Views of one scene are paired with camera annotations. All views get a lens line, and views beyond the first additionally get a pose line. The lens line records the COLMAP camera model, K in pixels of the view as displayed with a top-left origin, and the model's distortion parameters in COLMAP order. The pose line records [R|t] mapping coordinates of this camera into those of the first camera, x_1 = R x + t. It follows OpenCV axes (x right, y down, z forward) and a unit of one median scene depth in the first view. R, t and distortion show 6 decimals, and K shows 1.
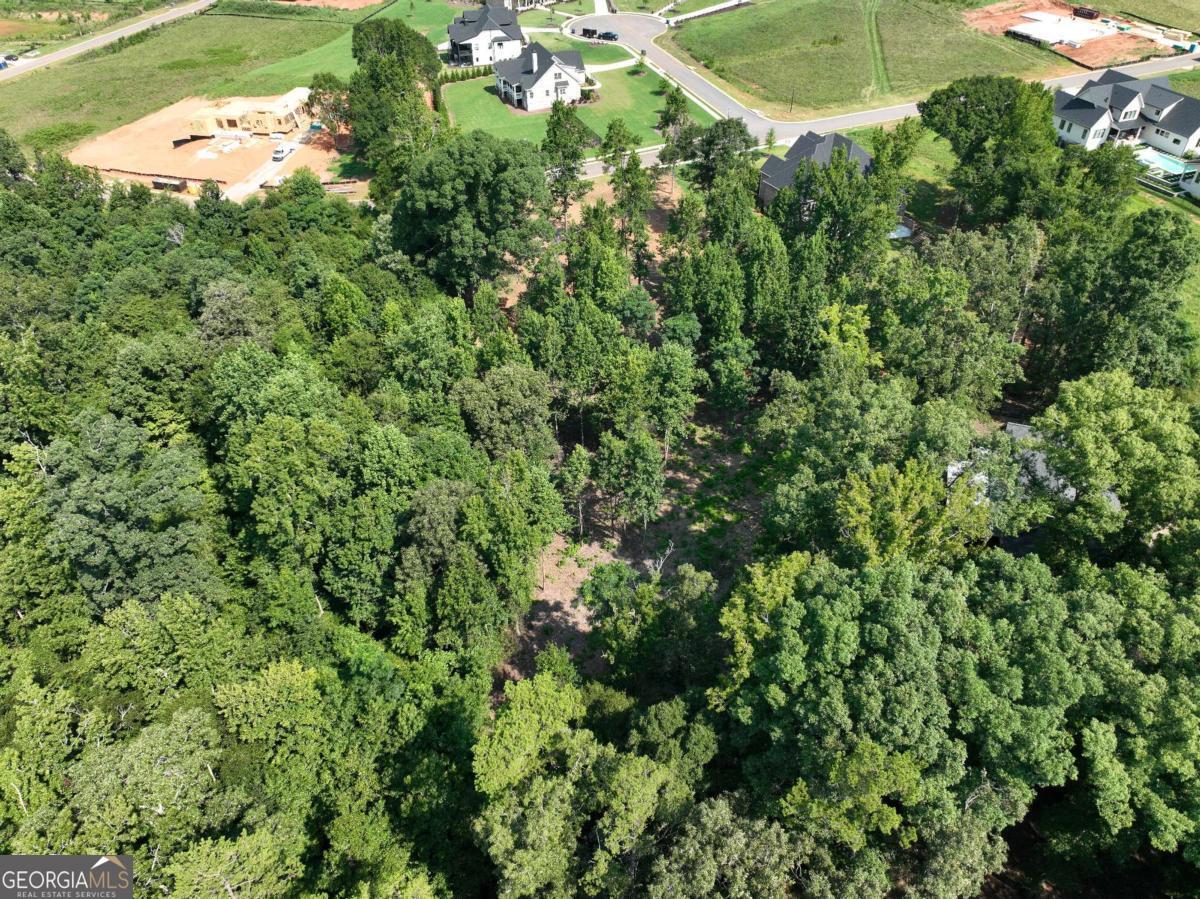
lens RADIAL K [[840.1, 0, 608.8], [0, 840.1, 445.1], [0, 0, 1]] dist [-0.002251, 0.020570]
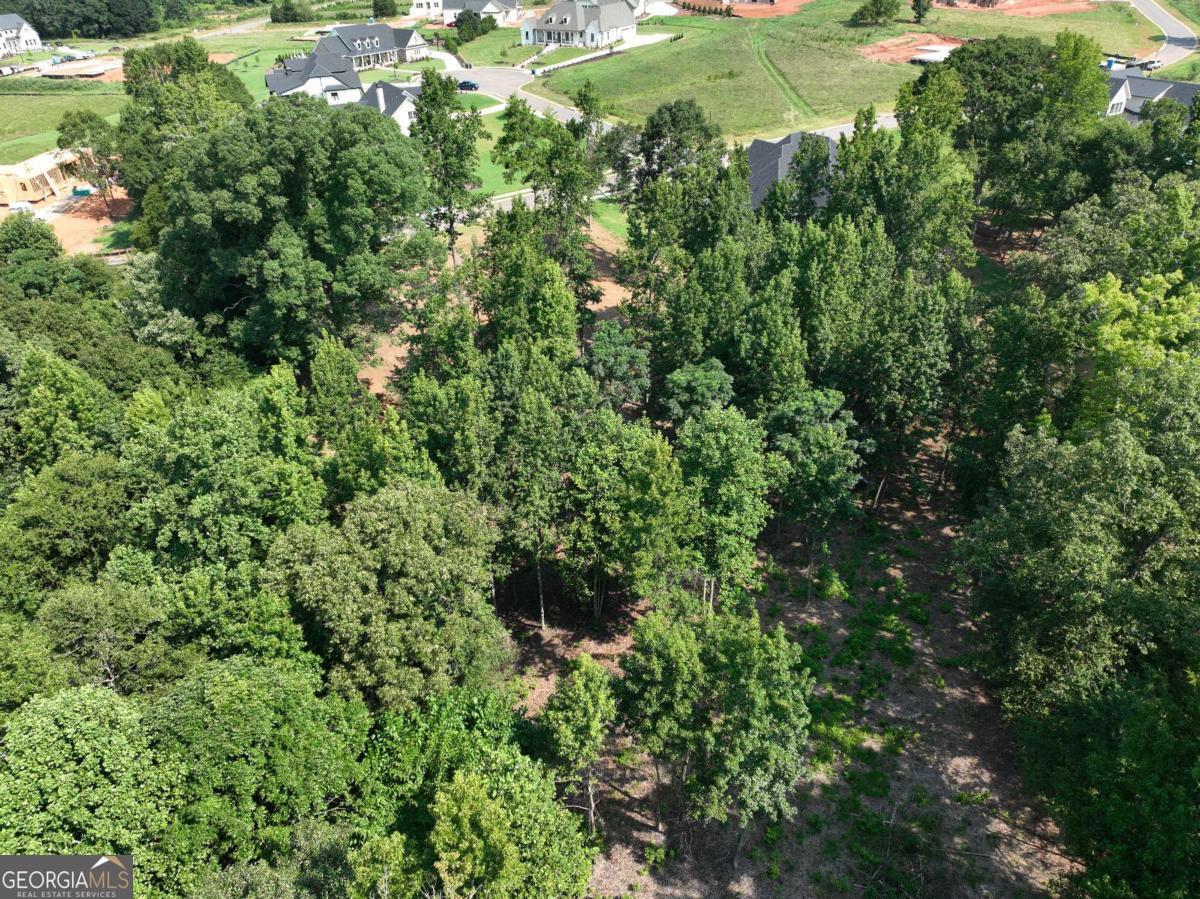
lens RADIAL K [[840.1, 0, 599.2], [0, 840.1, 440.4], [0, 0, 1]] dist [-0.002251, 0.020570]
pose [[0.984117, -0.103285, 0.144379, -0.059240], [0.121214, 0.985168, -0.121458, -0.040998], [-0.129693, 0.137029, 0.982040, 0.432818]]
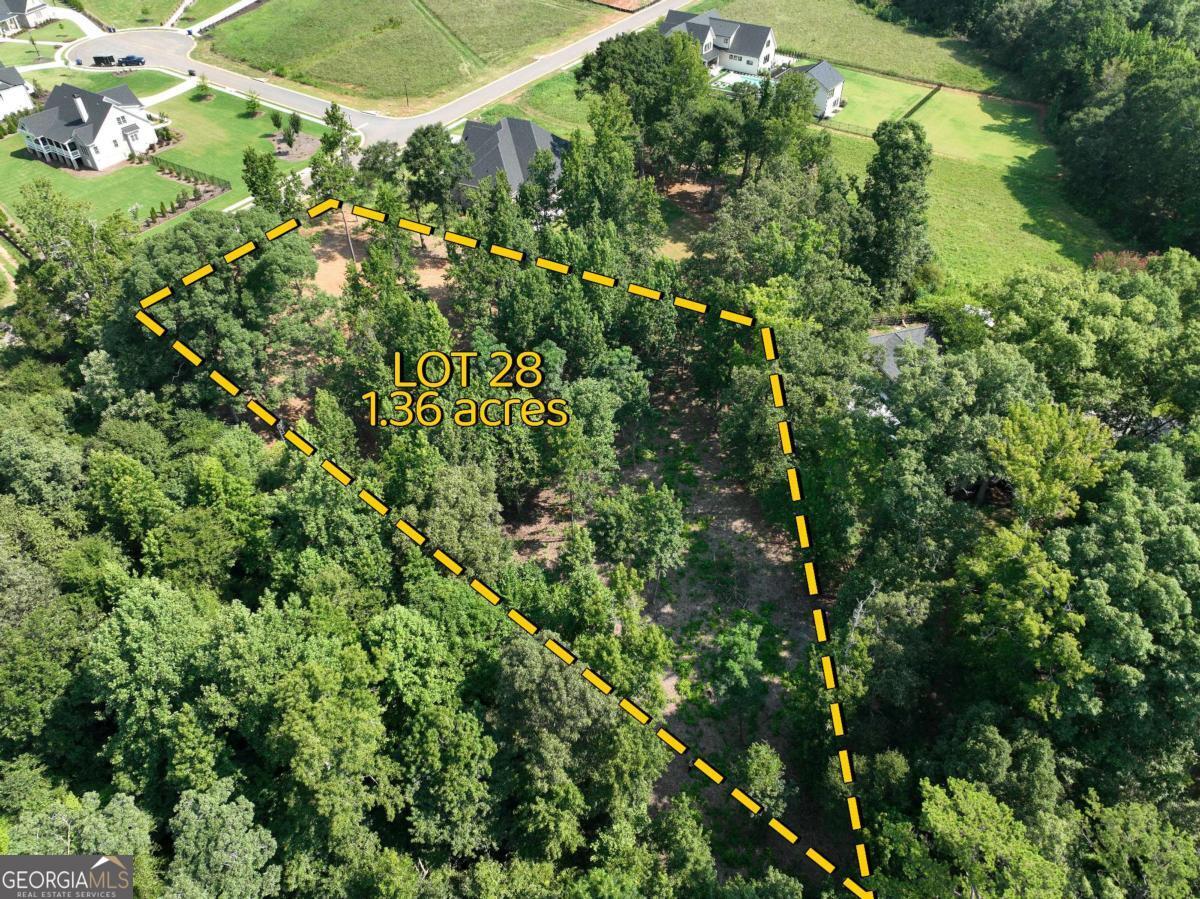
lens RADIAL K [[840.1, 0, 600.2], [0, 840.1, 442.2], [0, 0, 1]] dist [-0.002251, 0.020570]
pose [[0.814240, -0.380256, 0.438655, -0.276088], [0.370358, 0.922125, 0.111895, -0.127200], [-0.447043, 0.071350, 0.891662, 0.160318]]
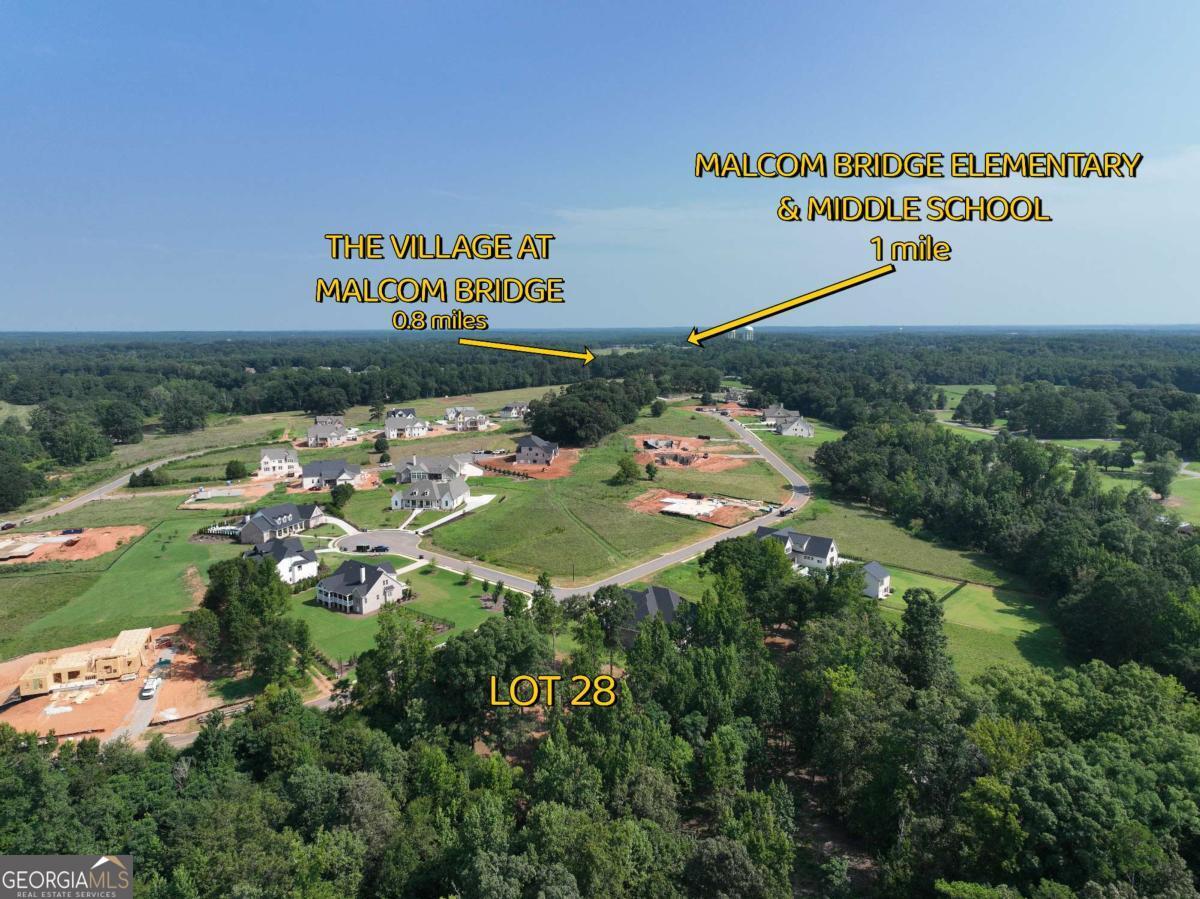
lens RADIAL K [[840.1, 0, 608.3], [0, 840.1, 450.5], [0, 0, 1]] dist [-0.002251, 0.020570]
pose [[0.863901, -0.066934, 0.499195, -0.639078], [0.317035, 0.842408, -0.435703, 0.035681], [-0.391362, 0.534666, 0.748978, -0.192631]]
